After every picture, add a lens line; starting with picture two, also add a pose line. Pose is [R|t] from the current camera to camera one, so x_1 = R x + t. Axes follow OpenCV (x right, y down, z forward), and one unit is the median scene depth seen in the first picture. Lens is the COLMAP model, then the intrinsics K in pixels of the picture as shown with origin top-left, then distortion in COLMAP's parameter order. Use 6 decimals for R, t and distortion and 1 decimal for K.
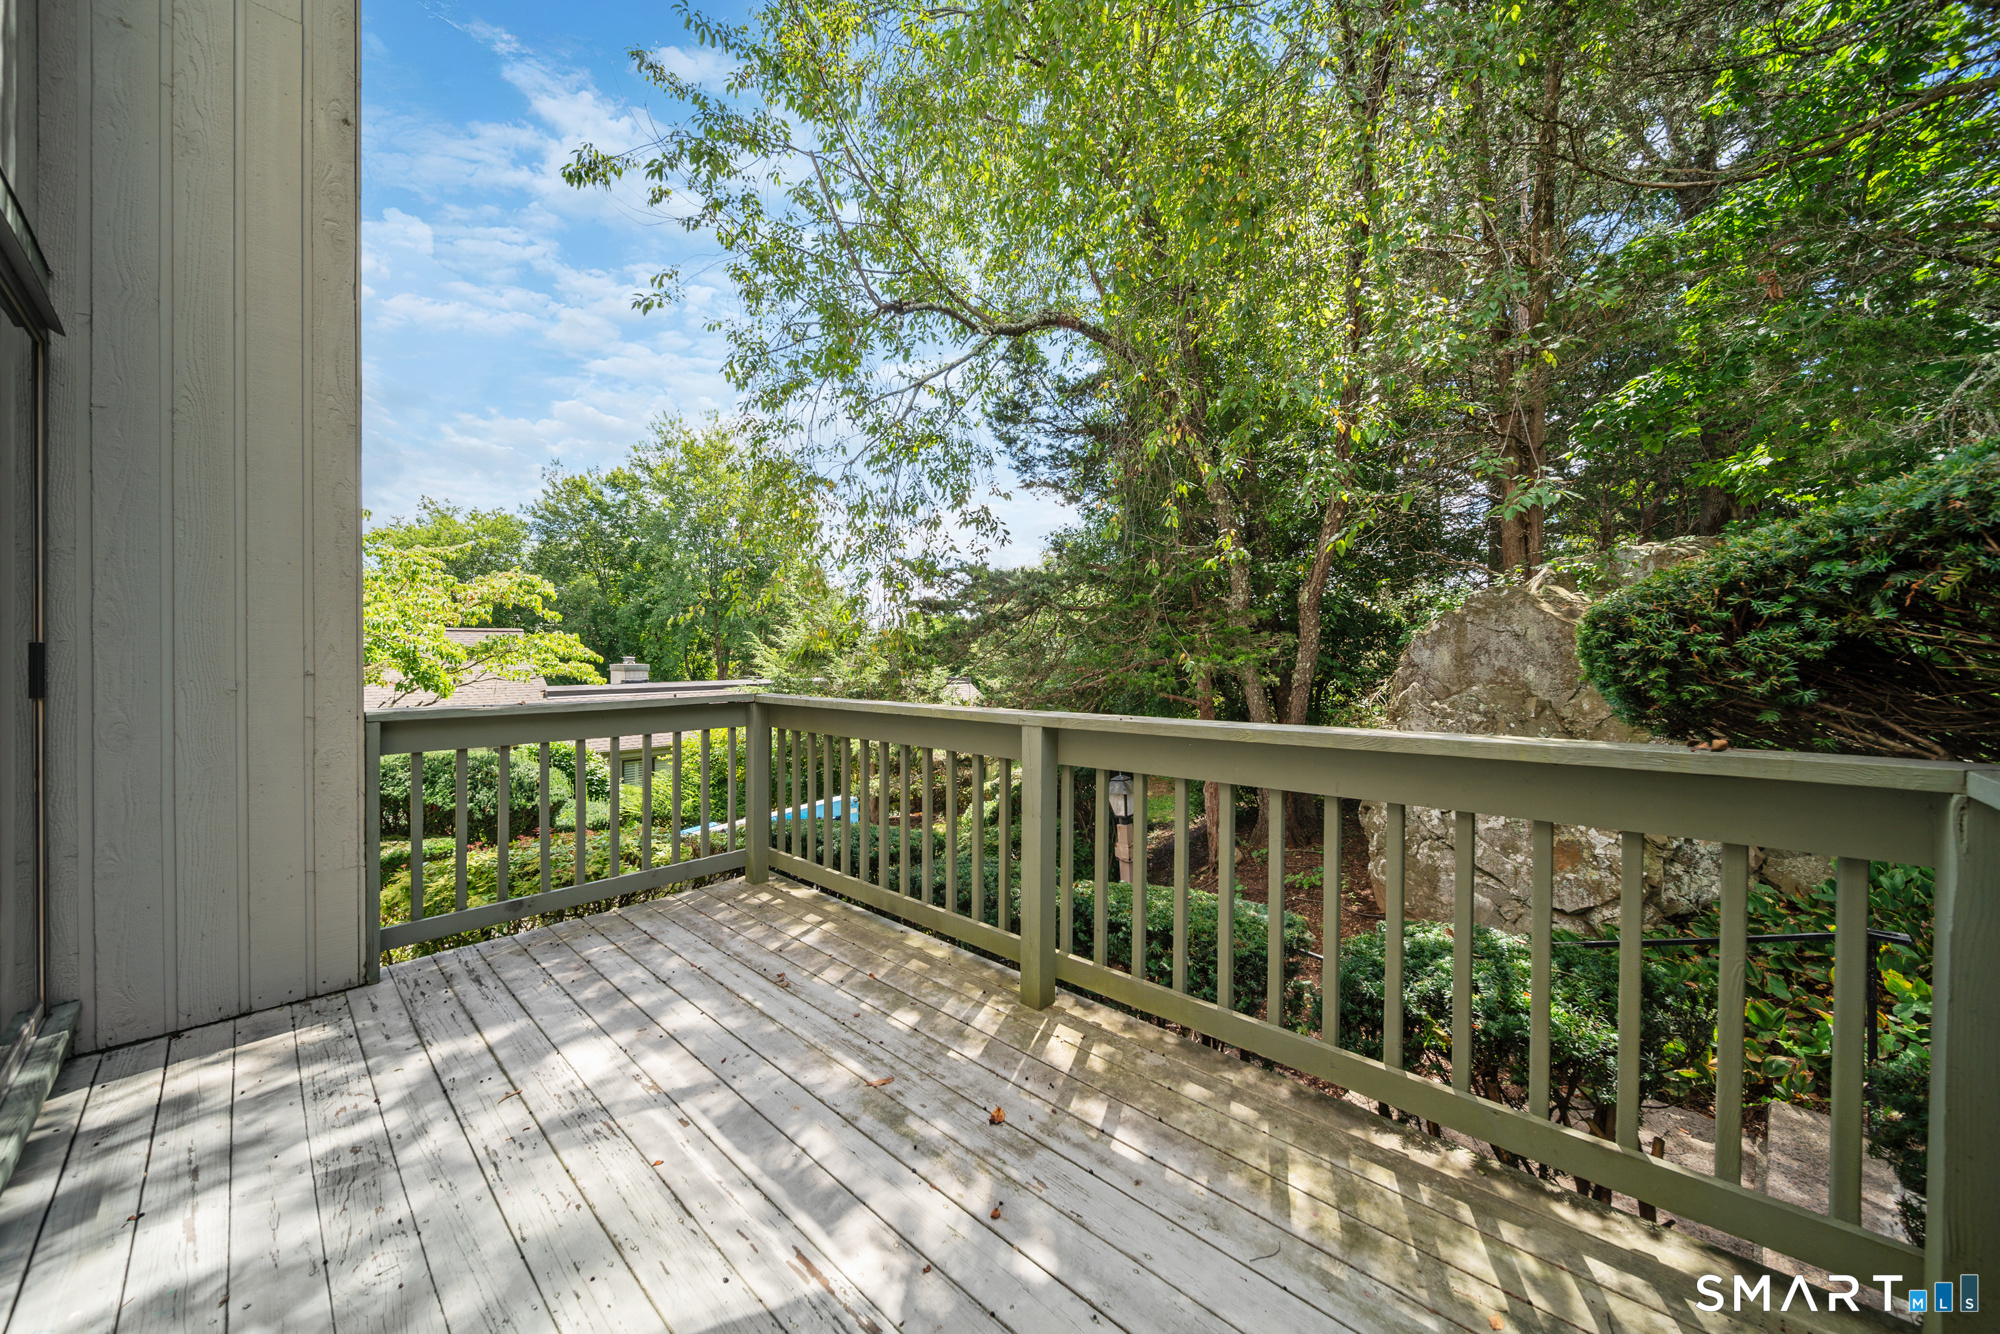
lens RADIAL K [[738.2, 0, 1009.5], [0, 738.2, 663.3], [0, 0, 1]] dist [-0.001217, 0.000068]
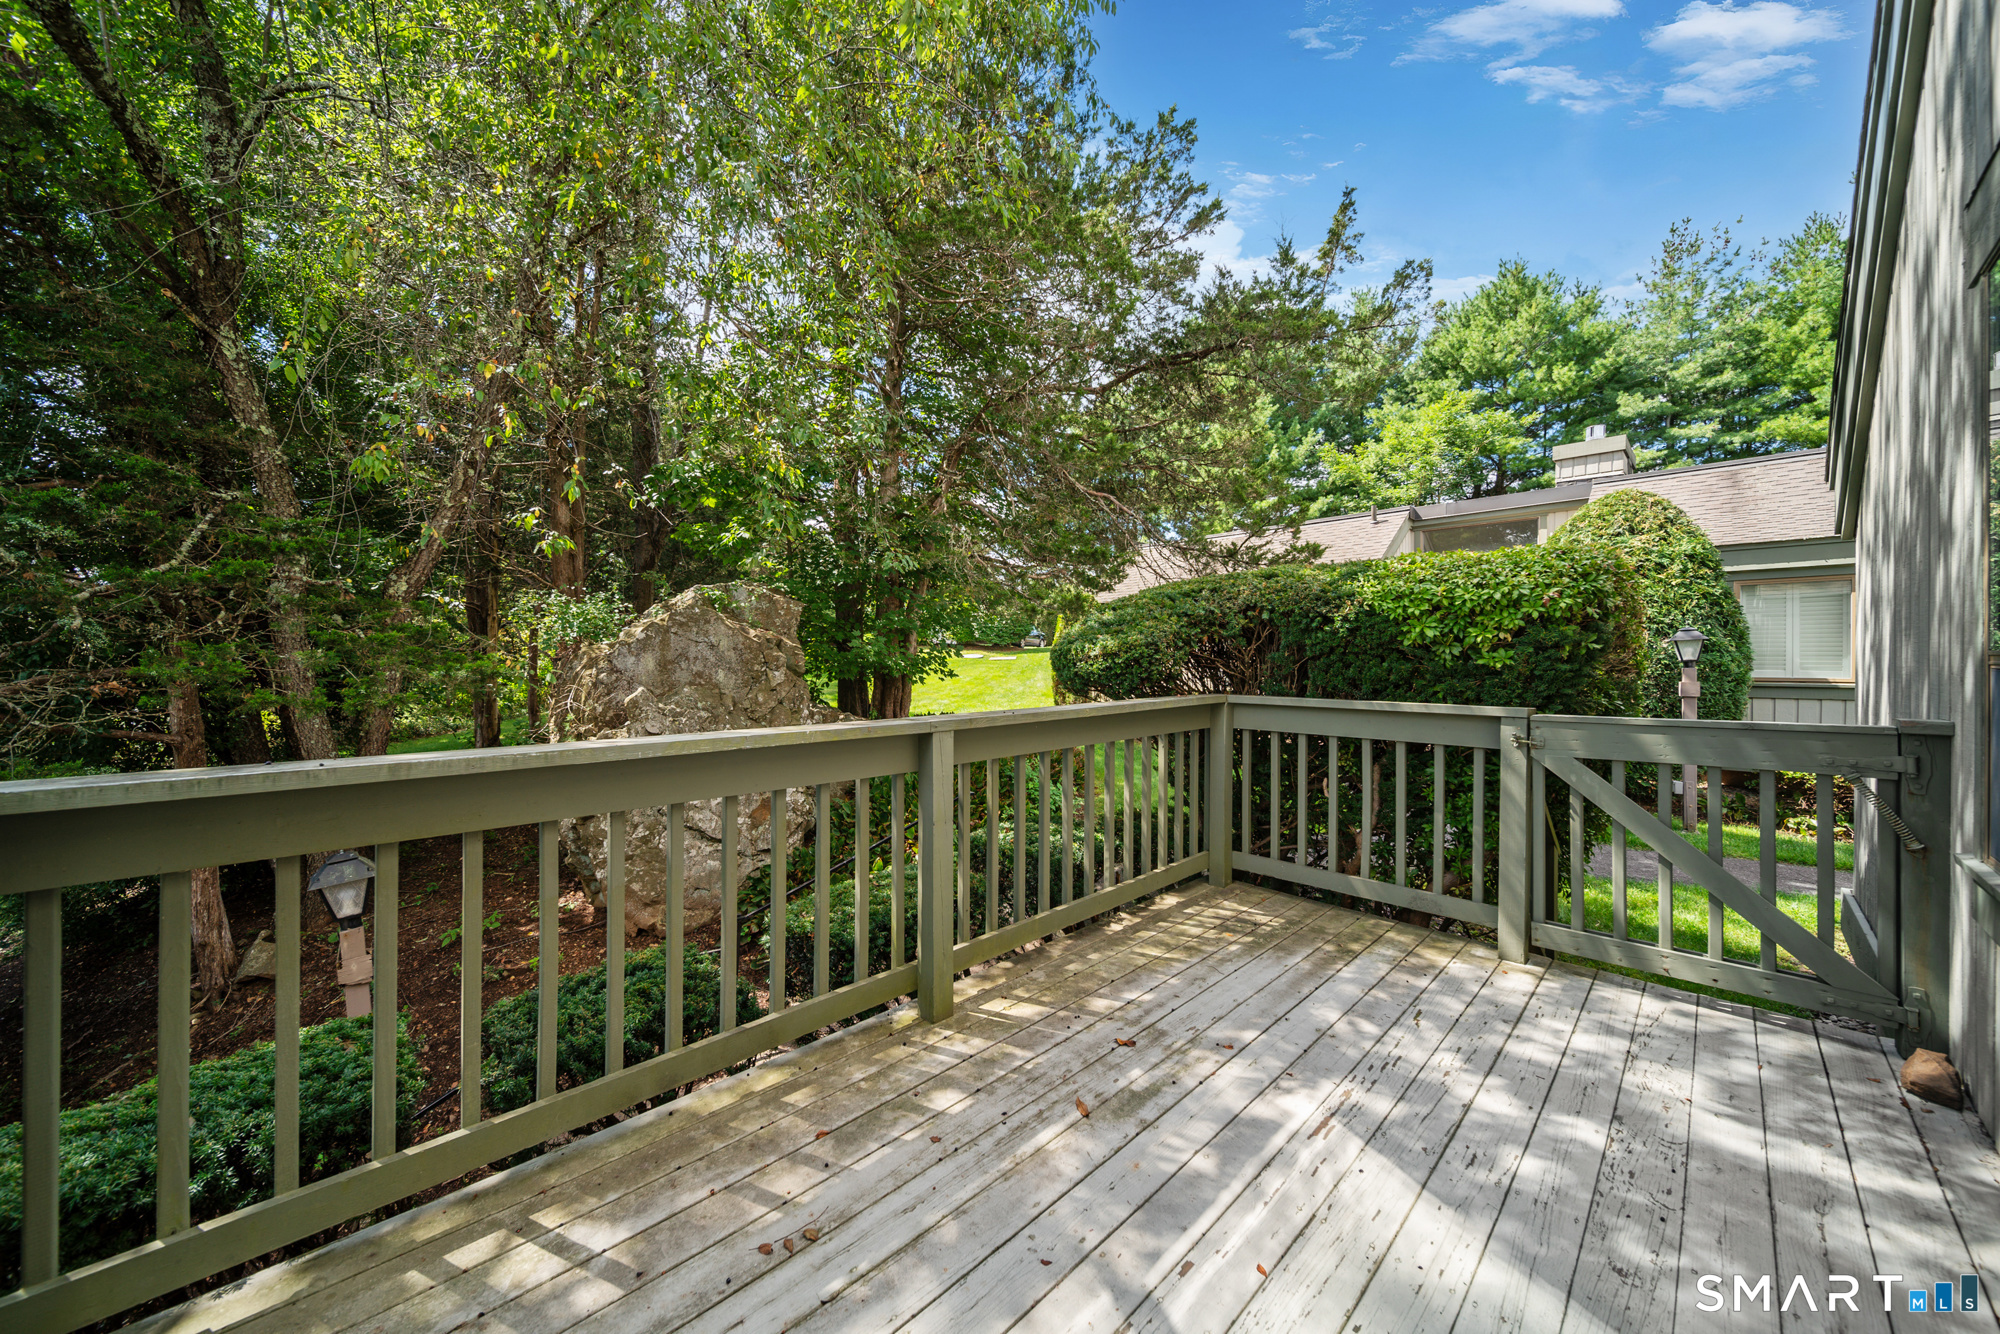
lens RADIAL K [[705.9, 0, 1009.1], [0, 705.9, 661.4], [0, 0, 1]] dist [-0.001867, -0.000450]
pose [[0.026304, 0.005470, 0.999639, -0.963280], [0.013369, 0.999894, -0.005823, 0.004627], [-0.999565, 0.013517, 0.026228, 0.951263]]
